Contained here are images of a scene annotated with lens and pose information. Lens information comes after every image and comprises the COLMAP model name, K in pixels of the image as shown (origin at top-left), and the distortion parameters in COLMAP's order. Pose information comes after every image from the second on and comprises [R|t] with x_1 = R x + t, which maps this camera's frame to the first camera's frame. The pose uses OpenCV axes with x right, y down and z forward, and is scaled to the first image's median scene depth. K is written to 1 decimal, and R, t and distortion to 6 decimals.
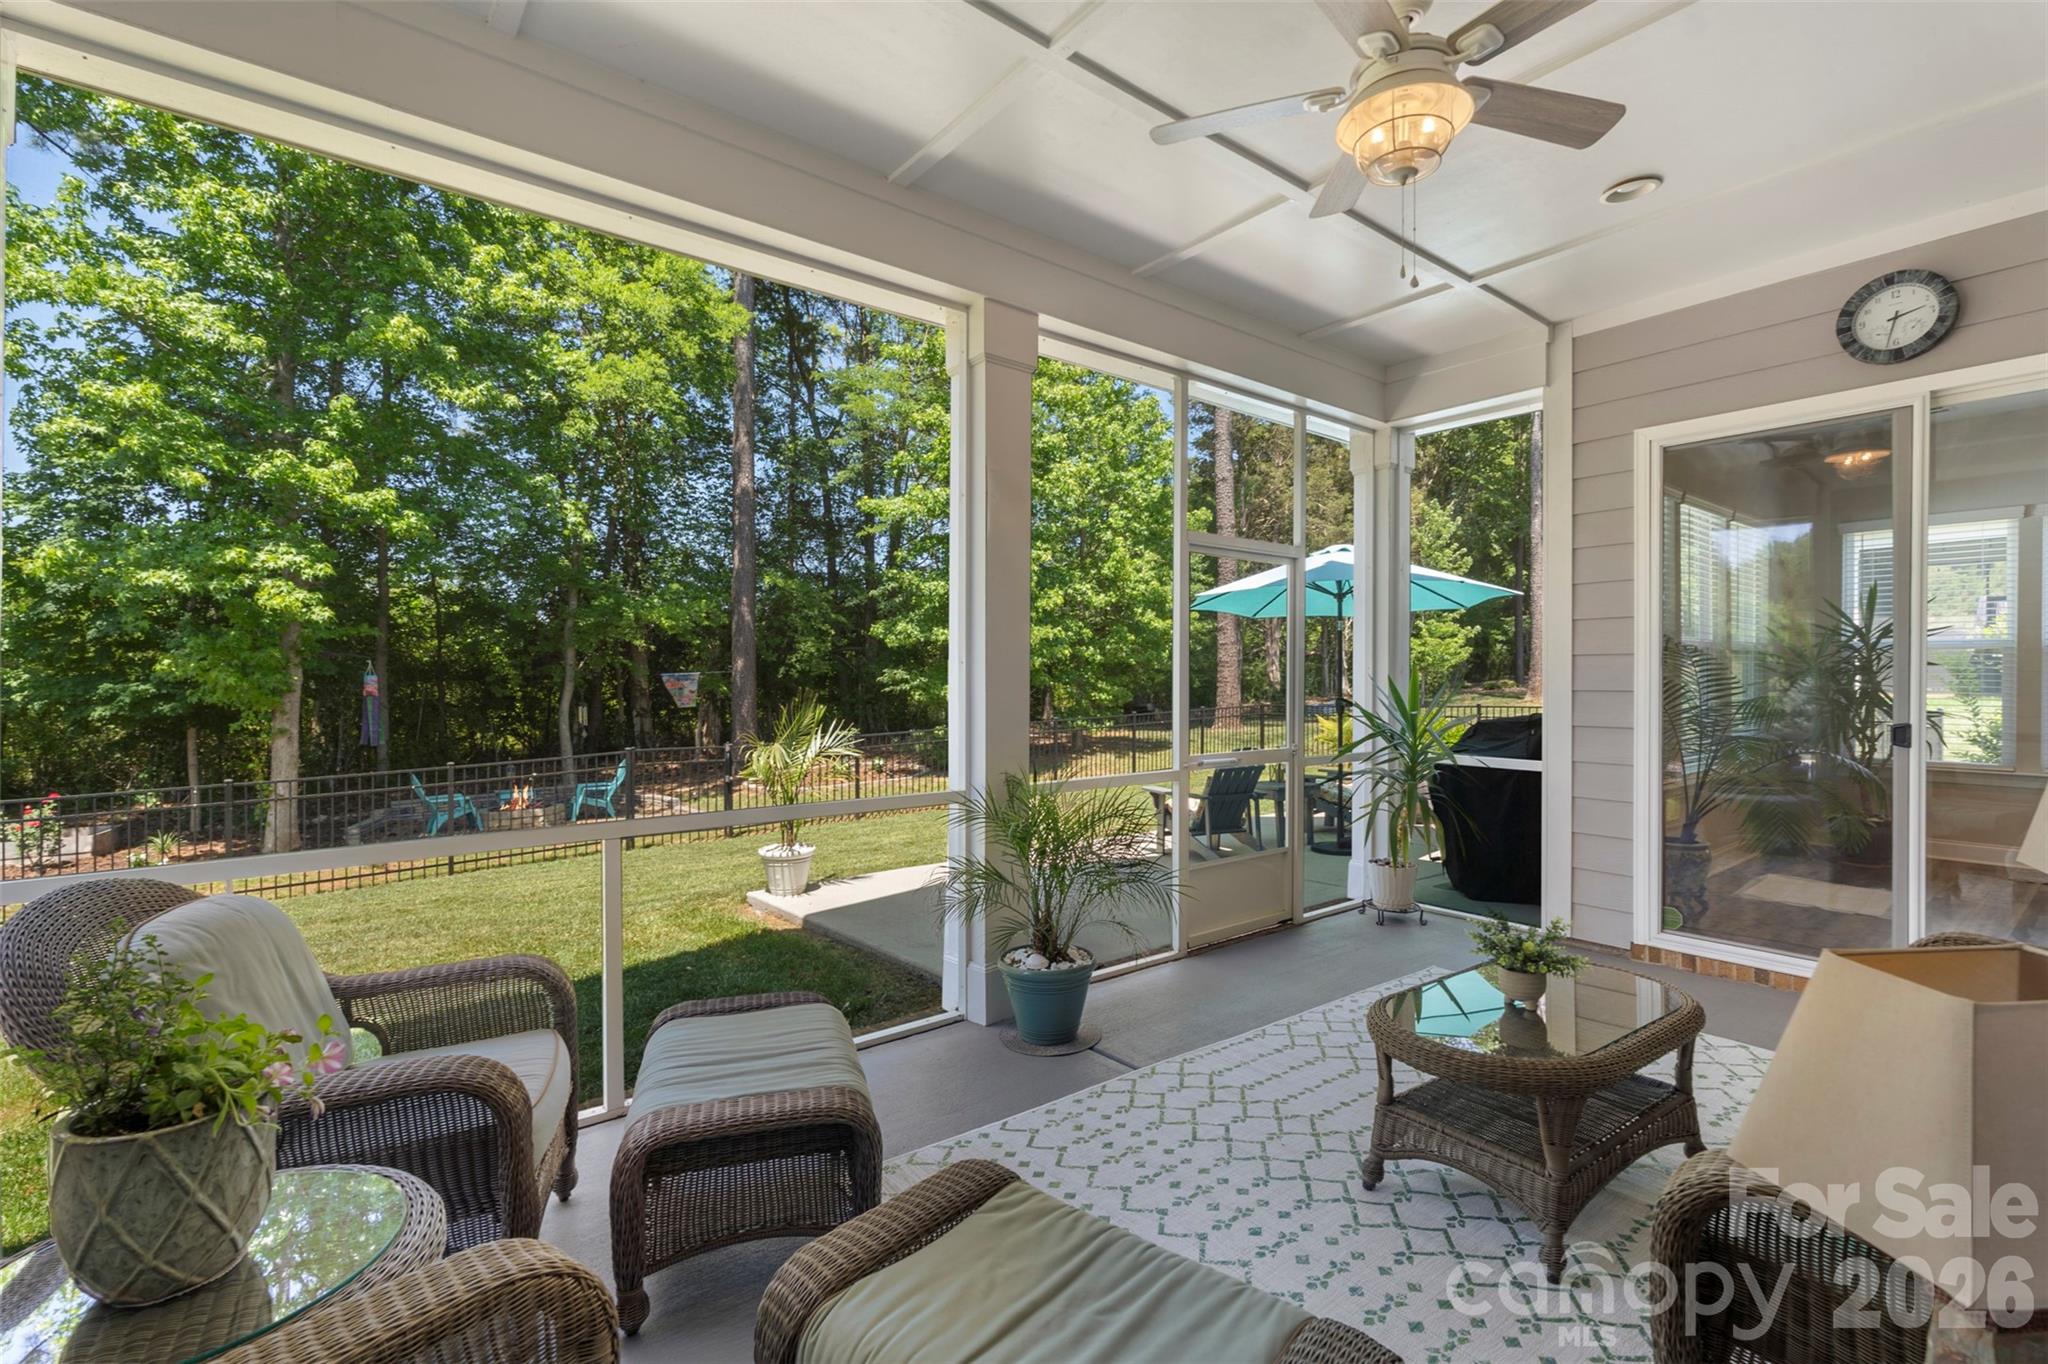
lens RADIAL K [[901.9, 0, 1033.7], [0, 901.9, 679.7], [0, 0, 1]] dist [0.000167, 0.000168]
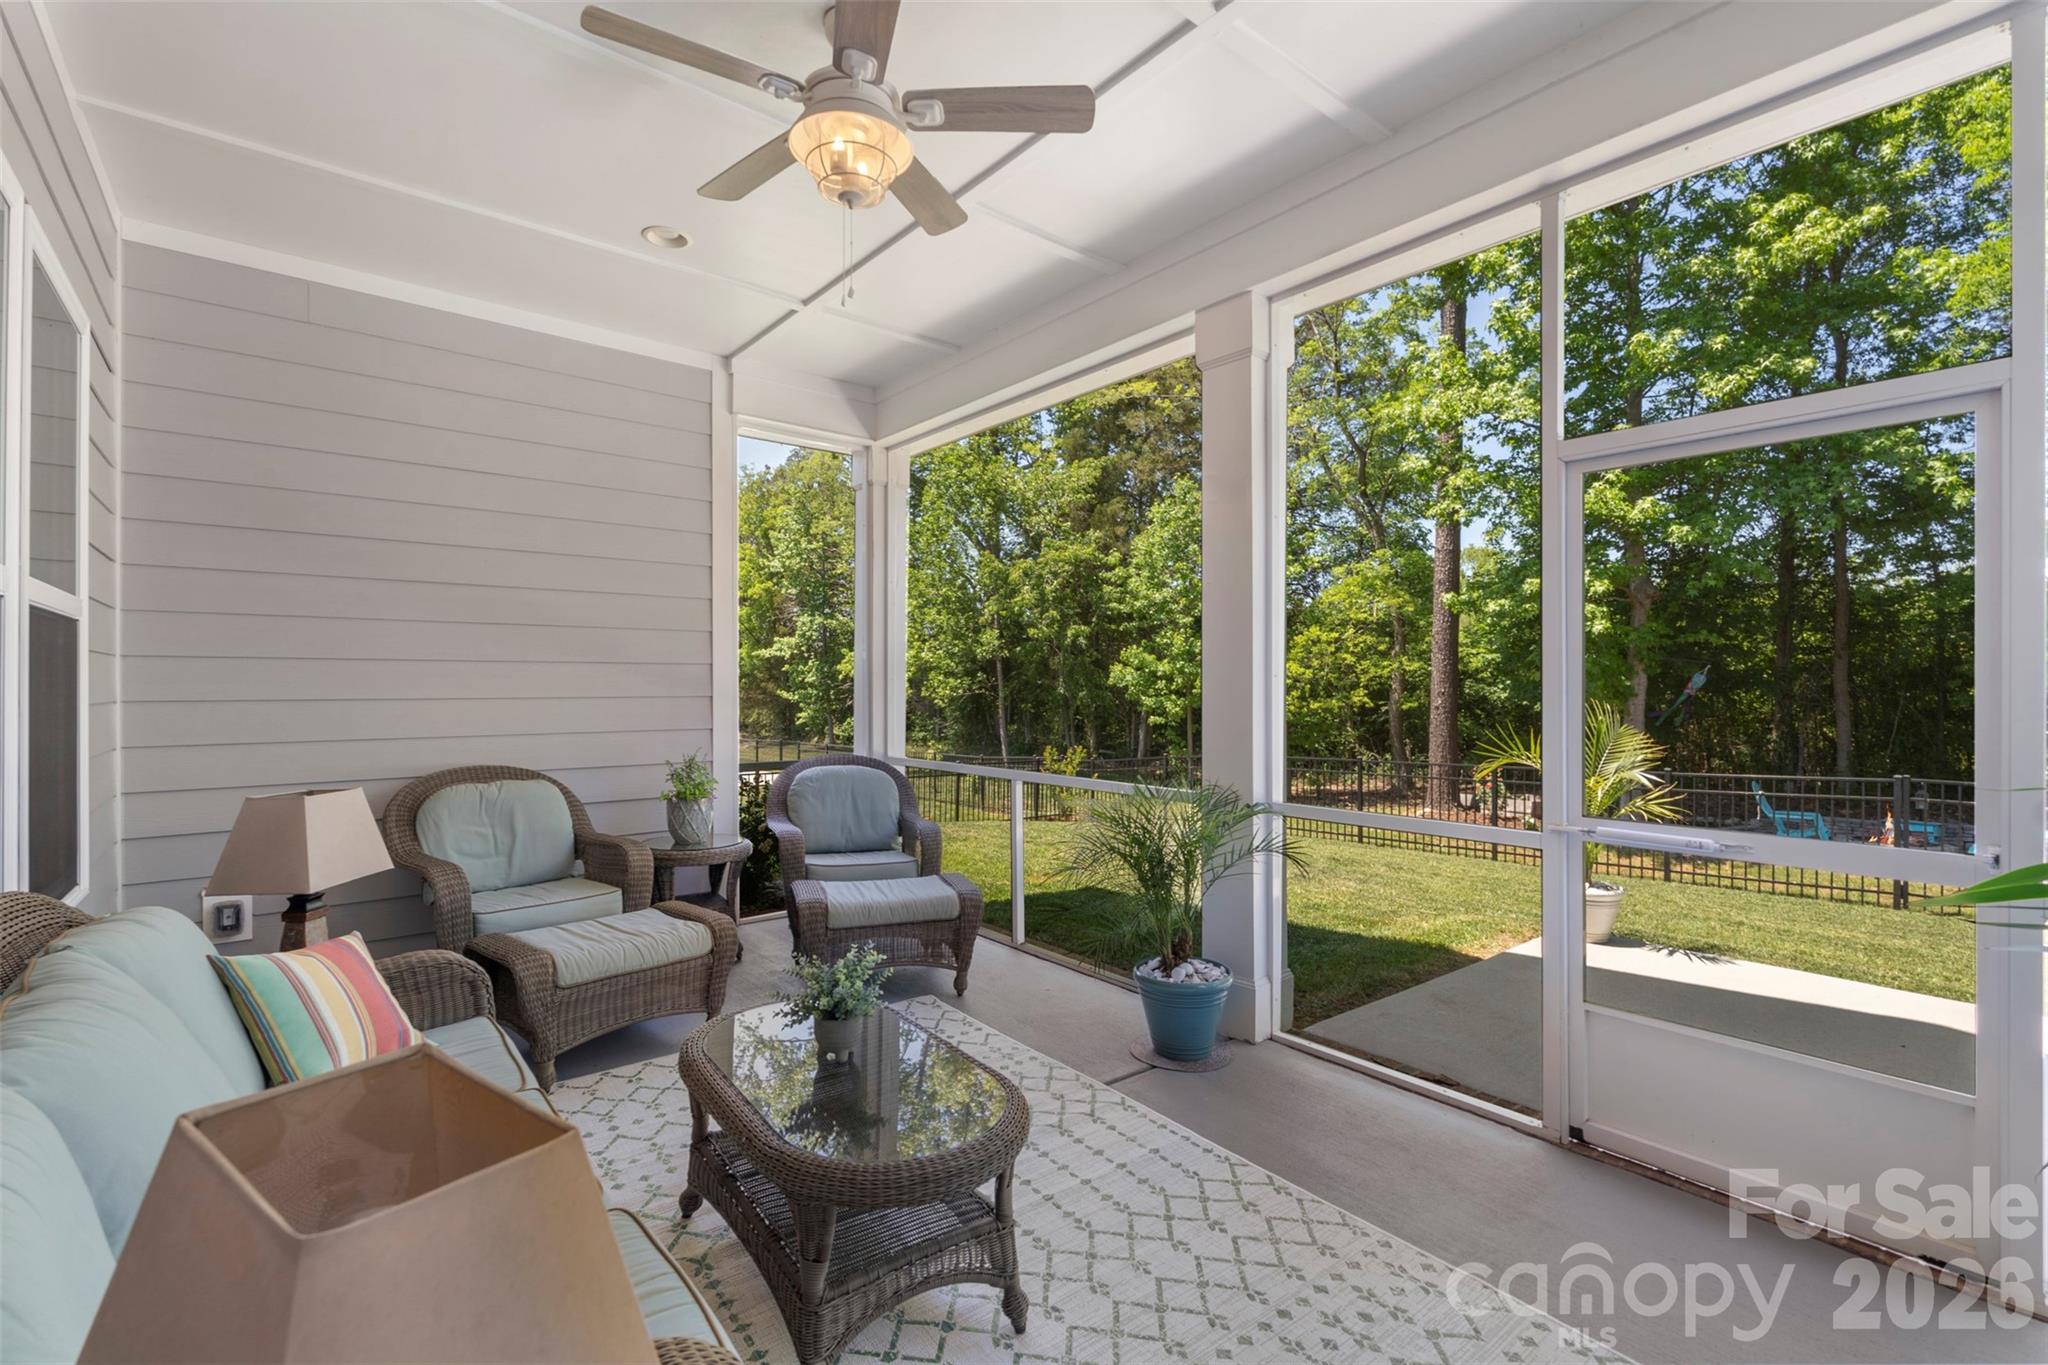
lens RADIAL K [[901.9, 0, 1033.7], [0, 901.9, 680.2], [0, 0, 1]] dist [0.000167, 0.000168]
pose [[0.028654, -0.000405, -0.999589, 0.997276], [-0.002413, 0.999997, -0.000475, -0.009015], [0.999586, 0.002425, 0.028652, 0.808919]]
